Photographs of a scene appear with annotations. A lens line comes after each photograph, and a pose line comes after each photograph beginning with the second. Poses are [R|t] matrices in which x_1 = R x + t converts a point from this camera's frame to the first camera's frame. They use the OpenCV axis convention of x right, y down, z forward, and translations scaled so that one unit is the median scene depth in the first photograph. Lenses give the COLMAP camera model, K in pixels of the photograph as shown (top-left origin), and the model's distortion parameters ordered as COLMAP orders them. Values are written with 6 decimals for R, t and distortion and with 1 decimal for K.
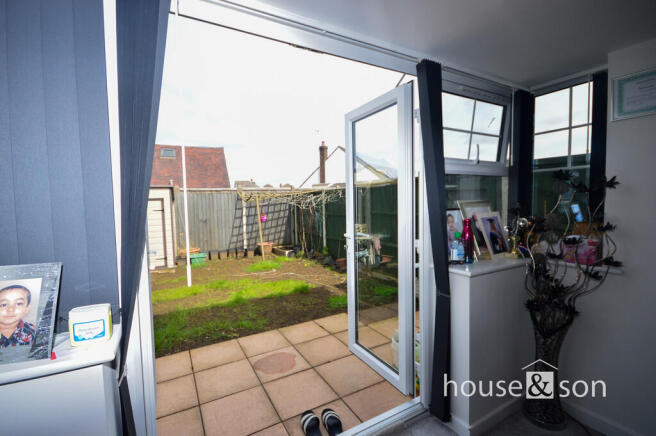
lens RADIAL K [[290.7, 0, 328.0], [0, 290.7, 218.0], [0, 0, 1]] dist [0.002183, -0.008247]
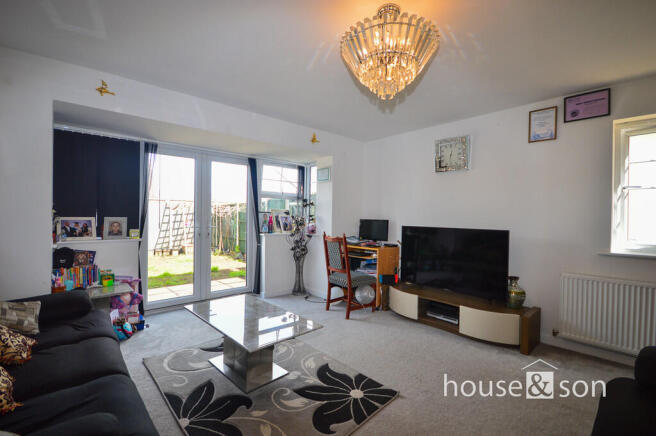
lens RADIAL K [[290.7, 0, 328.0], [0, 290.7, 218.0], [0, 0, 1]] dist [0.002183, -0.008247]
pose [[0.974961, 0.031858, 0.220082, 0.083771], [-0.020347, 0.998313, -0.054371, 0.030899], [-0.221443, 0.048532, 0.973965, -0.329147]]
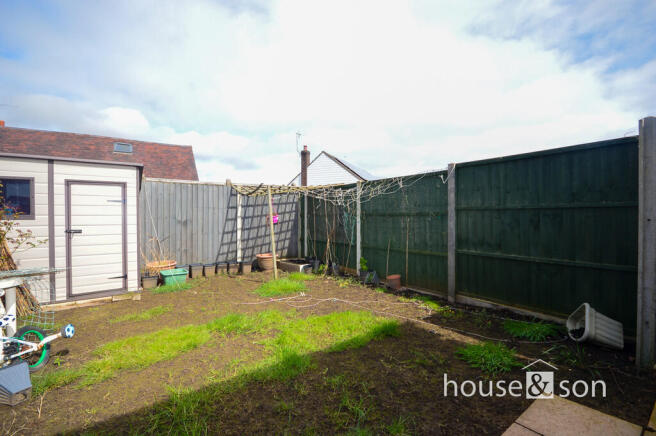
lens RADIAL K [[290.7, 0, 328.0], [0, 290.7, 218.0], [0, 0, 1]] dist [0.002183, -0.008247]
pose [[0.991395, 0.018821, 0.129546, -0.163991], [-0.012216, 0.998594, -0.051589, 0.030476], [-0.130334, 0.049563, 0.990231, 0.246738]]
